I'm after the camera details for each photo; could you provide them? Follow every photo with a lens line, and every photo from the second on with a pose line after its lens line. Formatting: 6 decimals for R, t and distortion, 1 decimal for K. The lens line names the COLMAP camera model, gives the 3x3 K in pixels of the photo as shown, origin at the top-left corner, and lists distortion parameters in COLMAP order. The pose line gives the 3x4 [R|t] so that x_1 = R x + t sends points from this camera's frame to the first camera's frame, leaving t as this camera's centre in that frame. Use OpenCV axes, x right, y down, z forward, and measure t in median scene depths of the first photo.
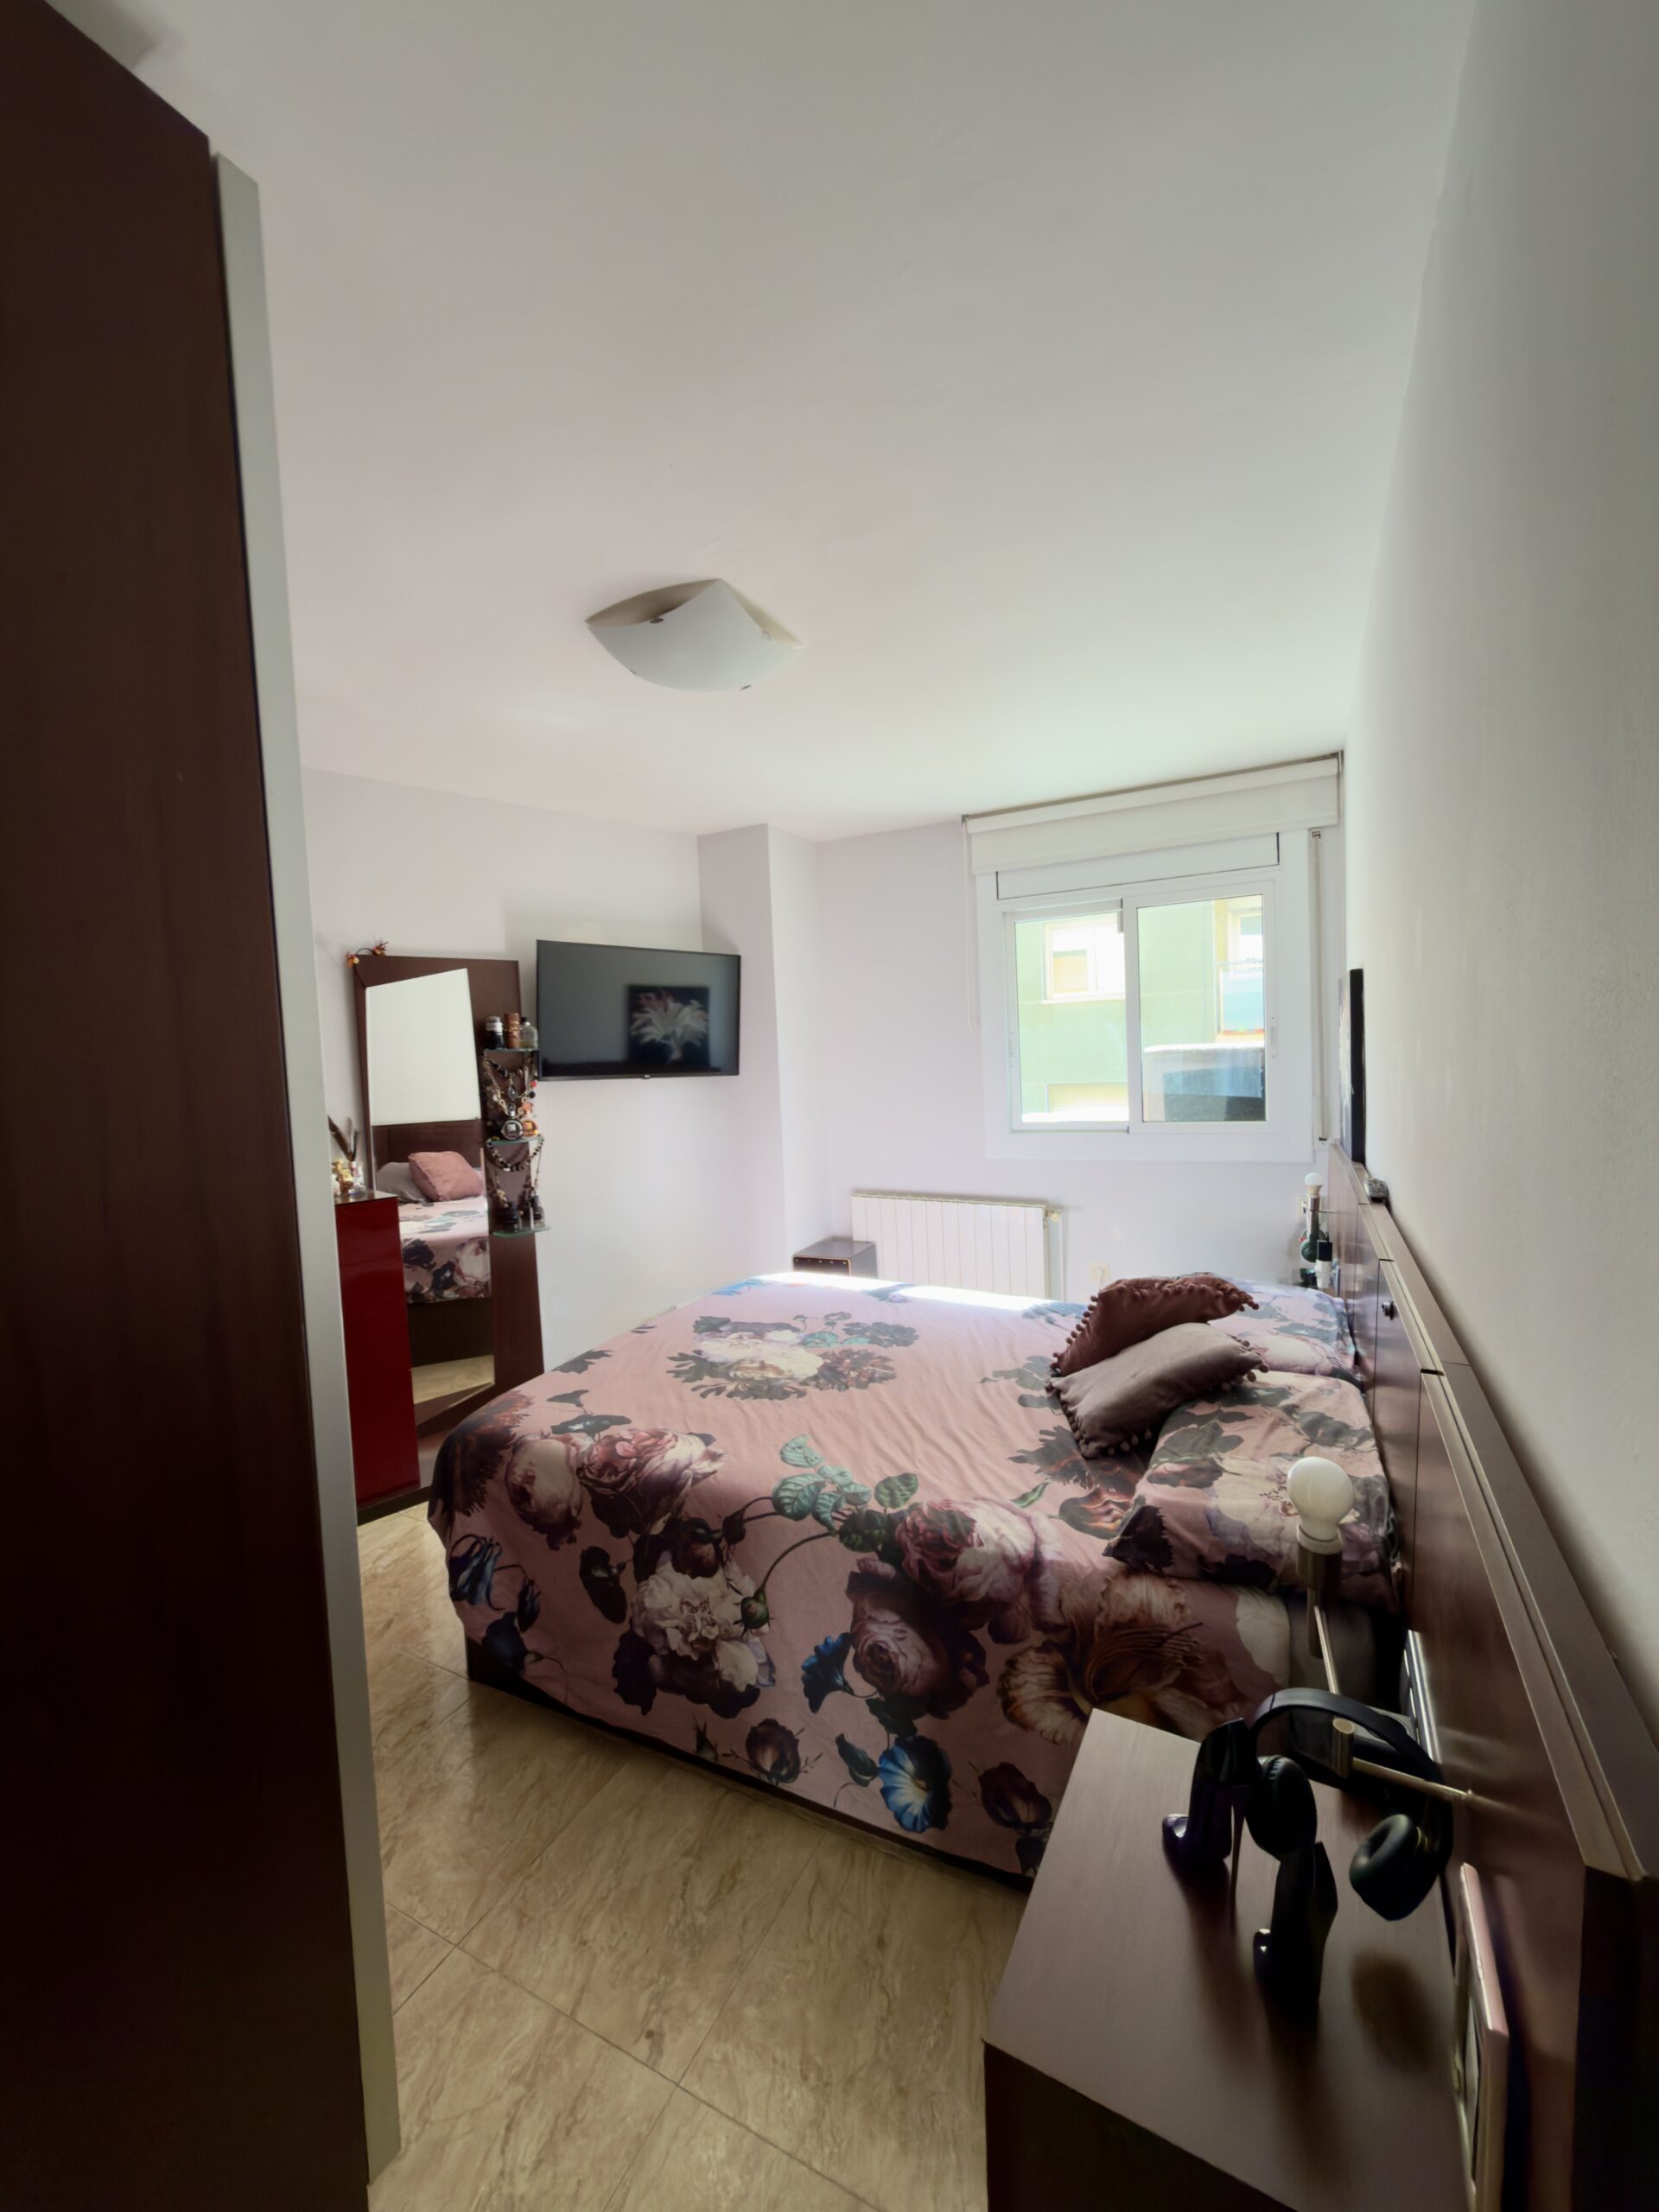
lens RADIAL K [[886.5, 0, 820.6], [0, 886.5, 1101.4], [0, 0, 1]] dist [0.000283, 0.000015]
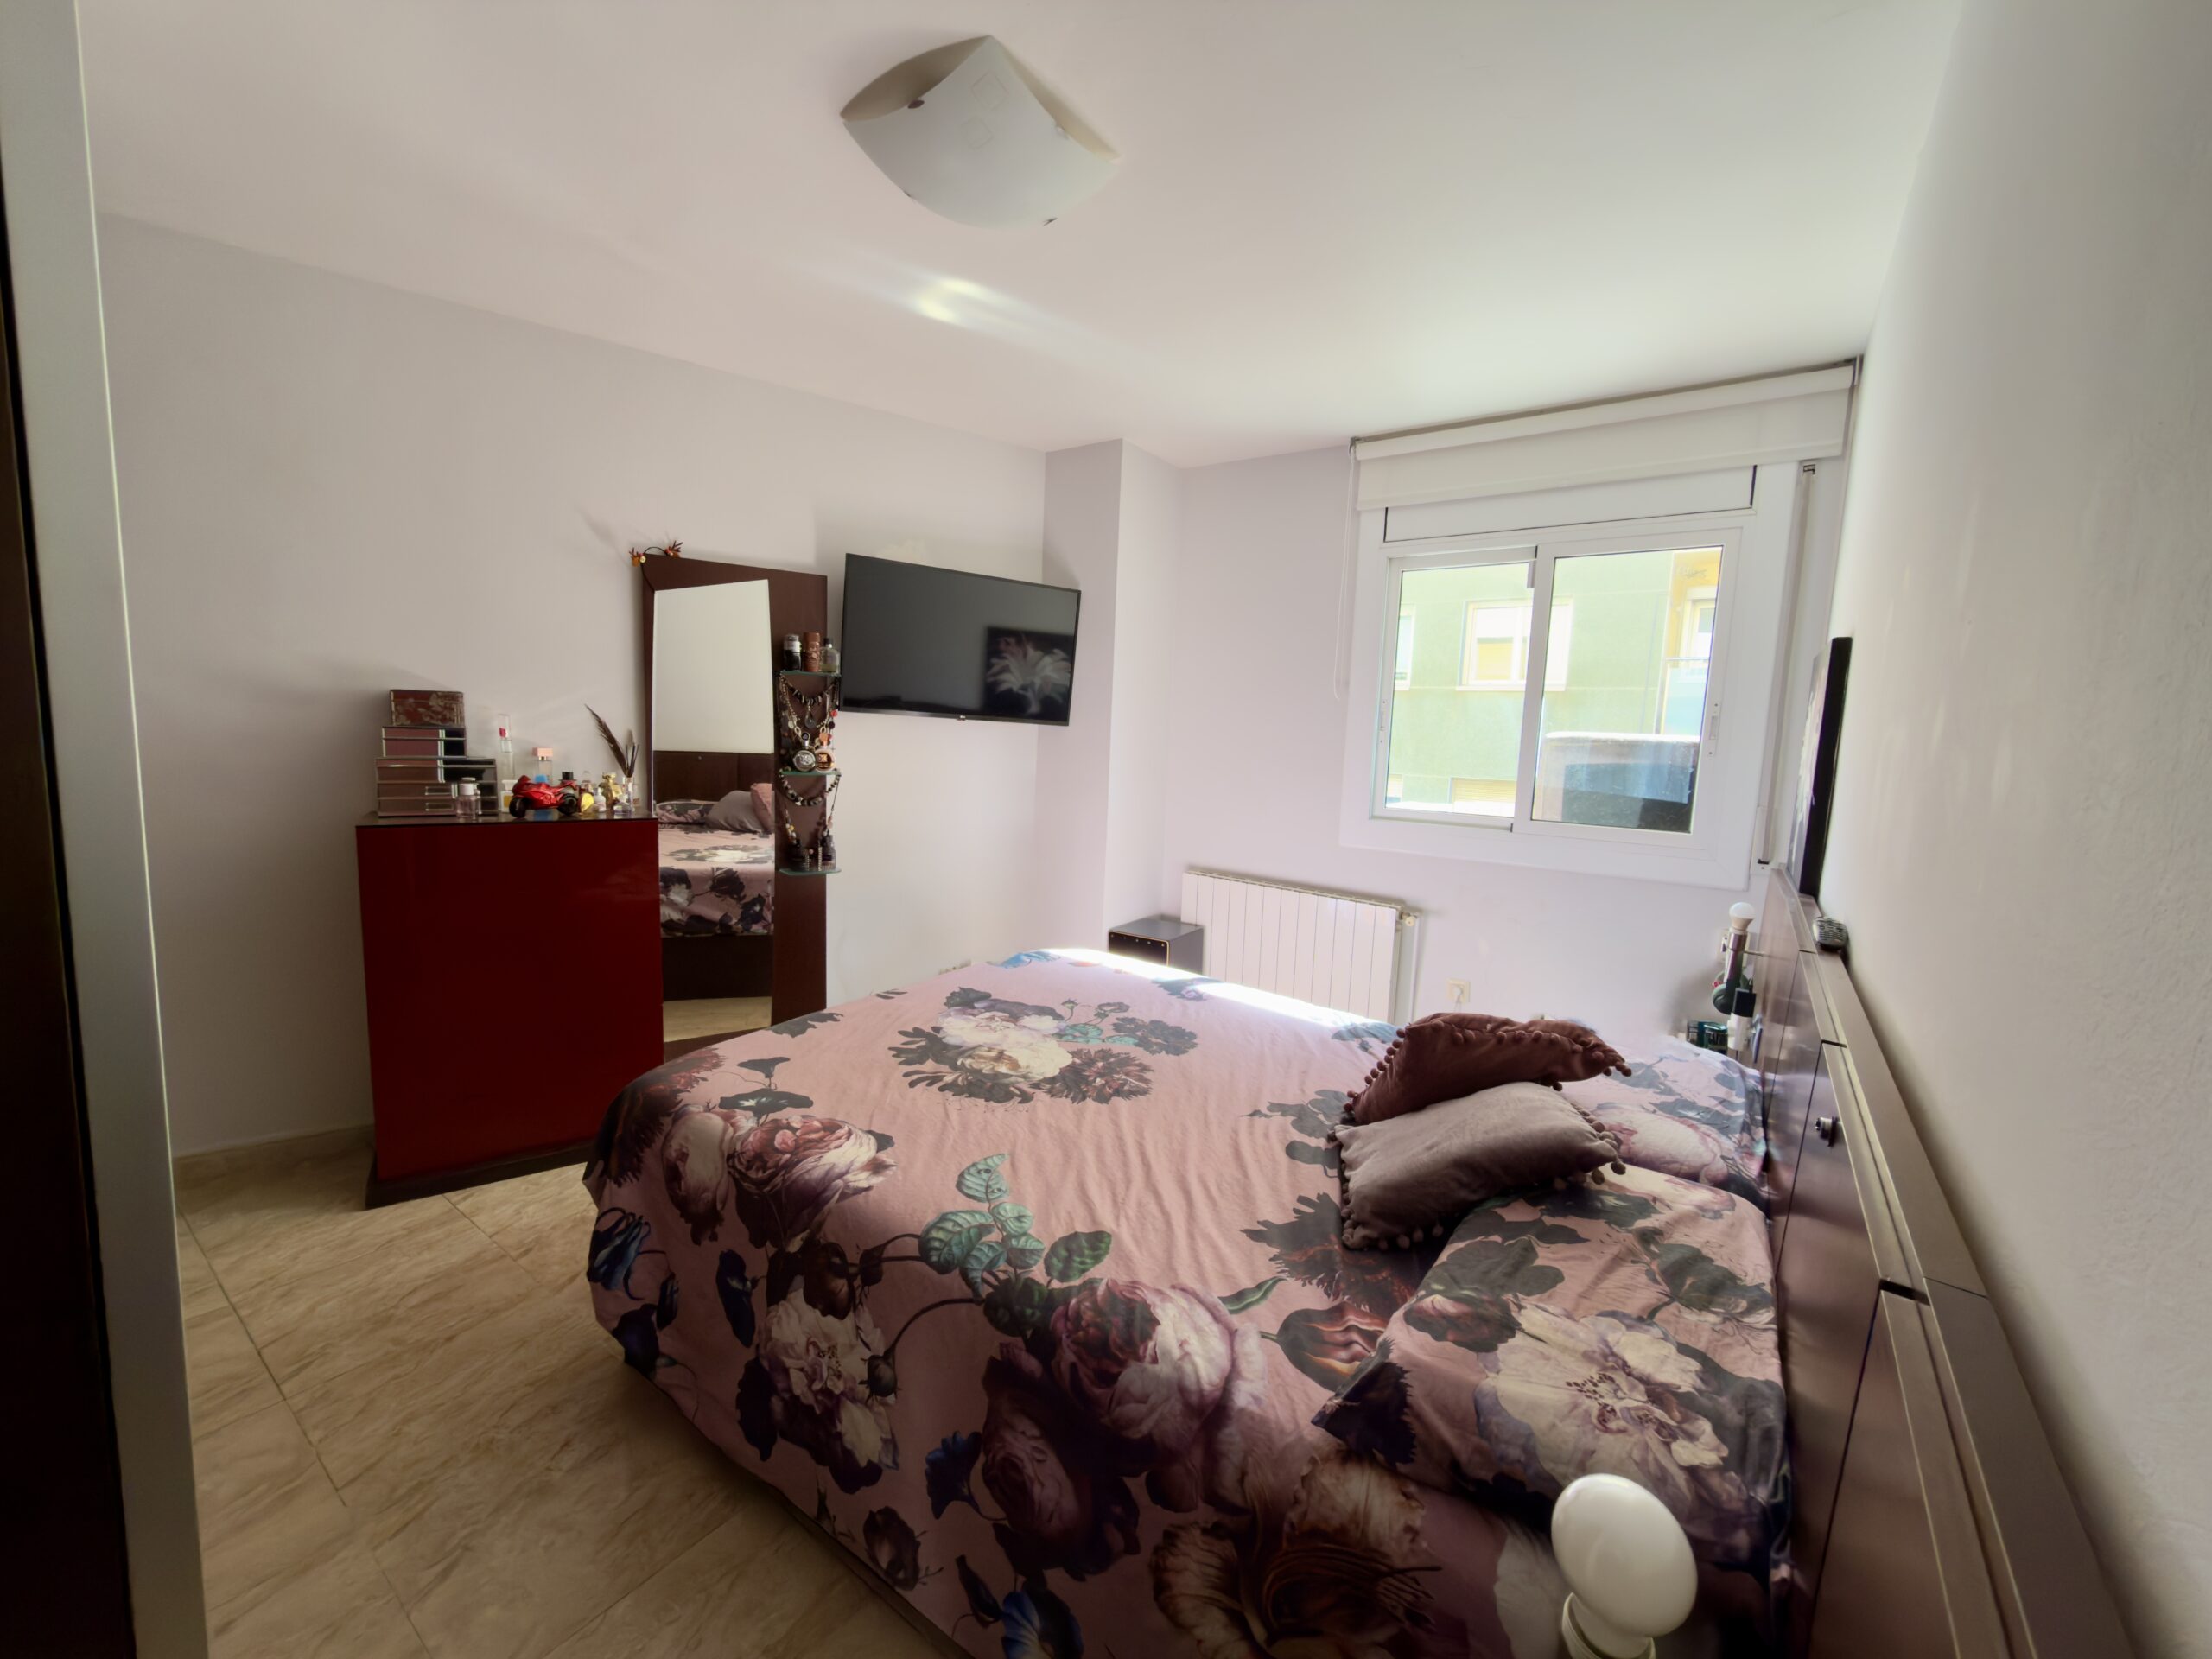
lens RADIAL K [[886.5, 0, 1093.5], [0, 886.5, 826.1], [0, 0, 1]] dist [0.000283, 0.000015]
pose [[0.985782, 0.098554, -0.136090, 0.132161], [-0.090157, 0.993701, 0.066559, 0.018913], [0.141793, -0.053344, 0.988458, 0.217211]]
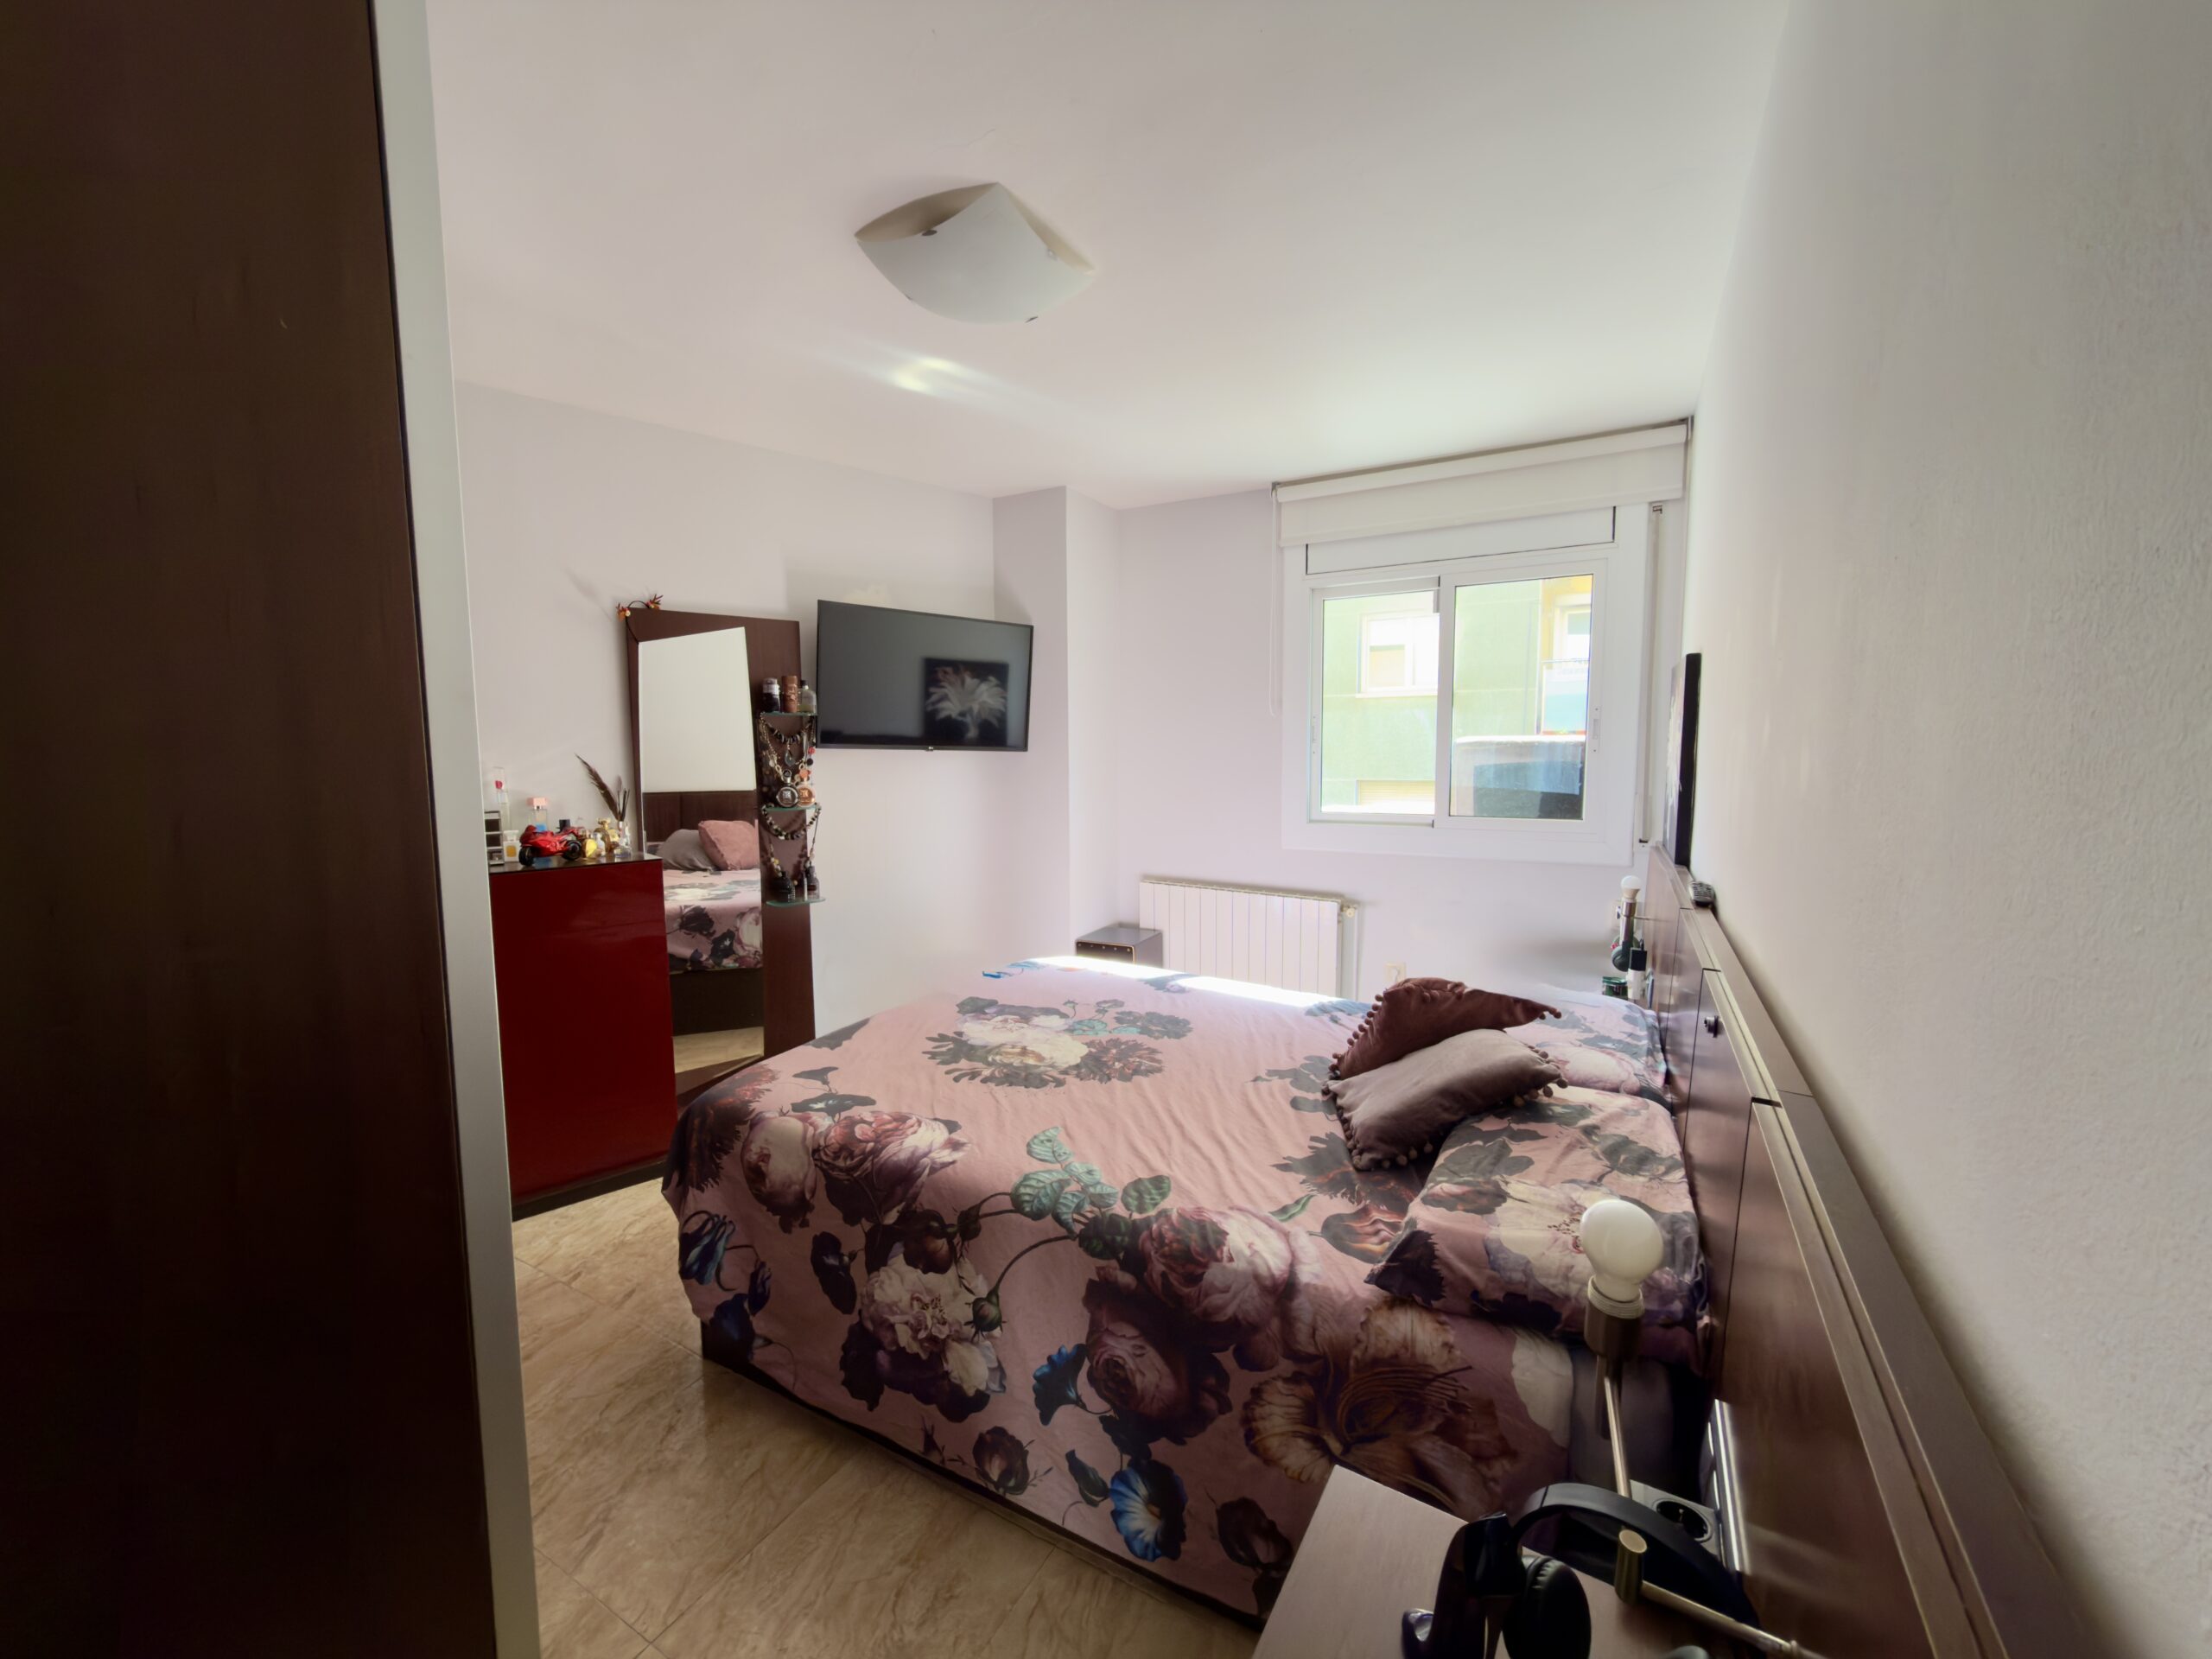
lens RADIAL K [[886.5, 0, 1092.6], [0, 886.5, 826.1], [0, 0, 1]] dist [0.000283, 0.000015]
pose [[0.998376, 0.041145, -0.039410, 0.040515], [-0.039531, 0.998380, 0.040912, 0.018795], [0.041030, -0.039288, 0.998385, 0.076871]]
